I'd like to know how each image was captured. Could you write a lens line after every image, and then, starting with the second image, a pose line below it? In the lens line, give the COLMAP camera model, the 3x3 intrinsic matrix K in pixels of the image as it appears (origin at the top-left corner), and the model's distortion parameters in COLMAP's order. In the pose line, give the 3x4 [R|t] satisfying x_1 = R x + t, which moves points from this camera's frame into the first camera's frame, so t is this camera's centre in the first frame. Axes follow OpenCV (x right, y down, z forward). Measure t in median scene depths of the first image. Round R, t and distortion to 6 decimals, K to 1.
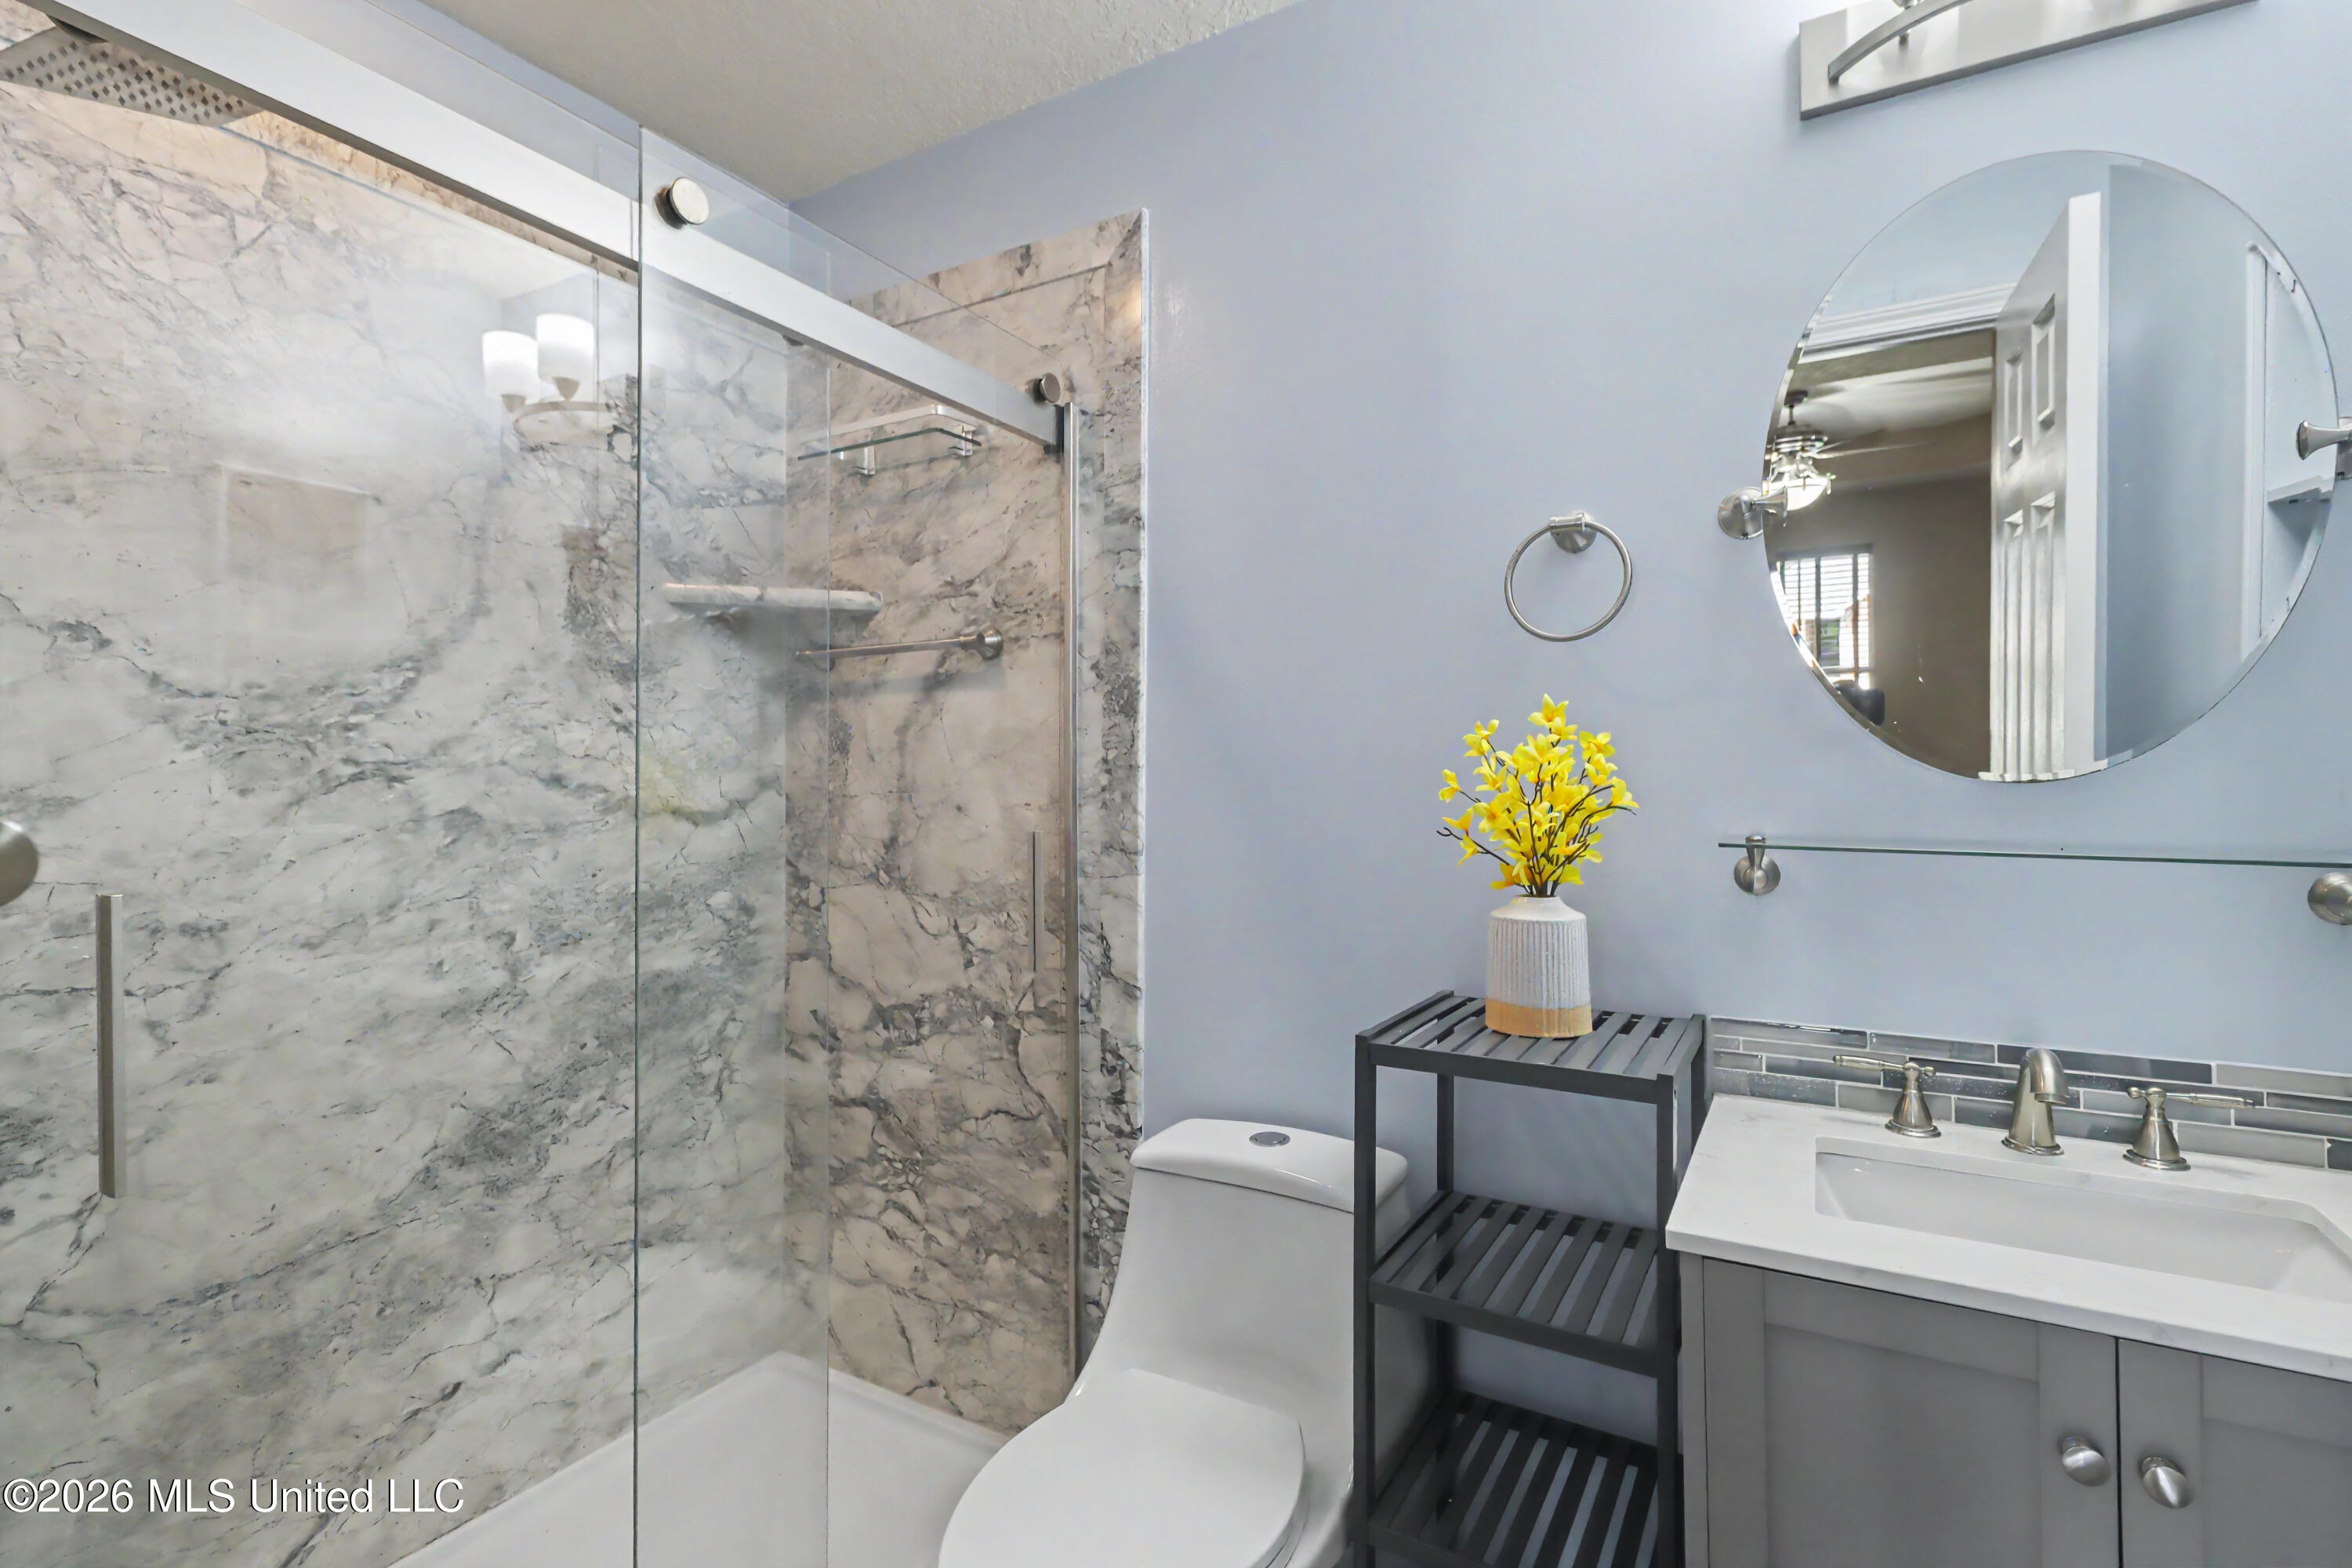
lens RADIAL K [[1110.2, 0, 1176.0], [0, 1110.2, 784.0], [0, 0, 1]] dist [-0.004102, -0.000467]
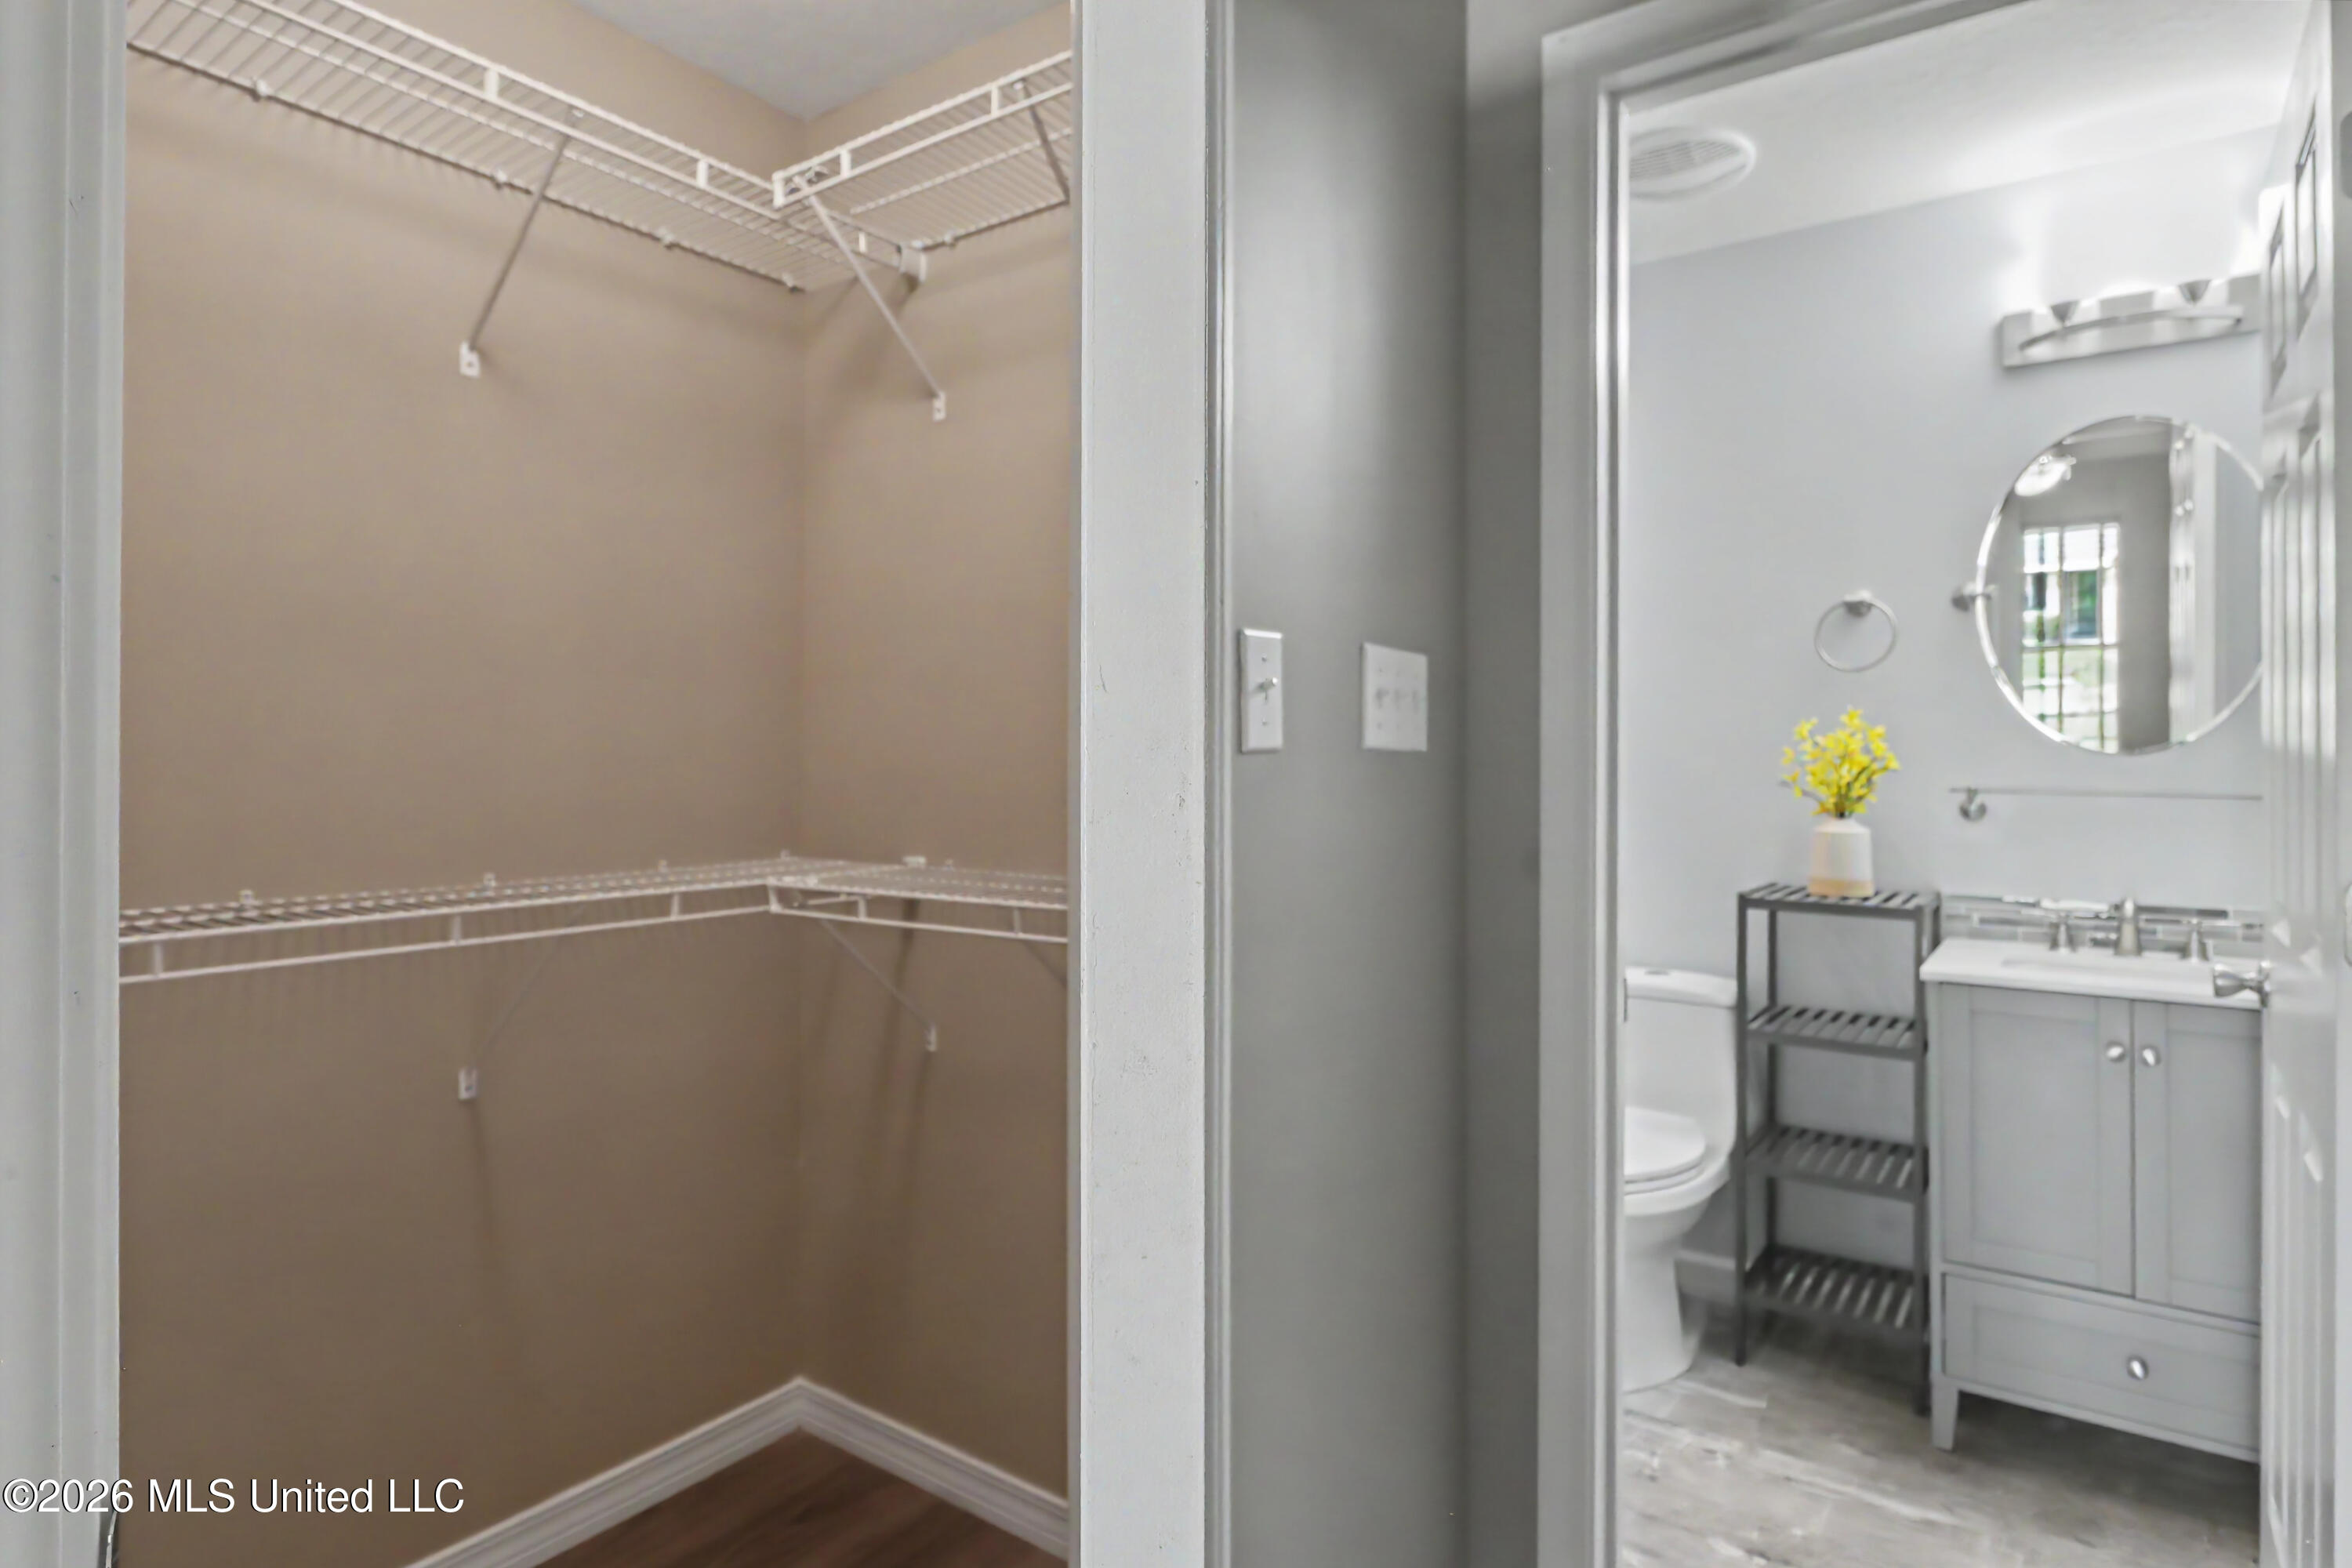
lens RADIAL K [[1273.9, 0, 1177.3], [0, 1273.9, 749.5], [0, 0, 1]] dist [0.003407, 0.000256]
pose [[0.995790, 0.009674, -0.091155, -0.542644], [-0.010090, 0.999941, -0.004099, 0.009377], [0.091110, 0.005001, 0.995828, -1.118767]]
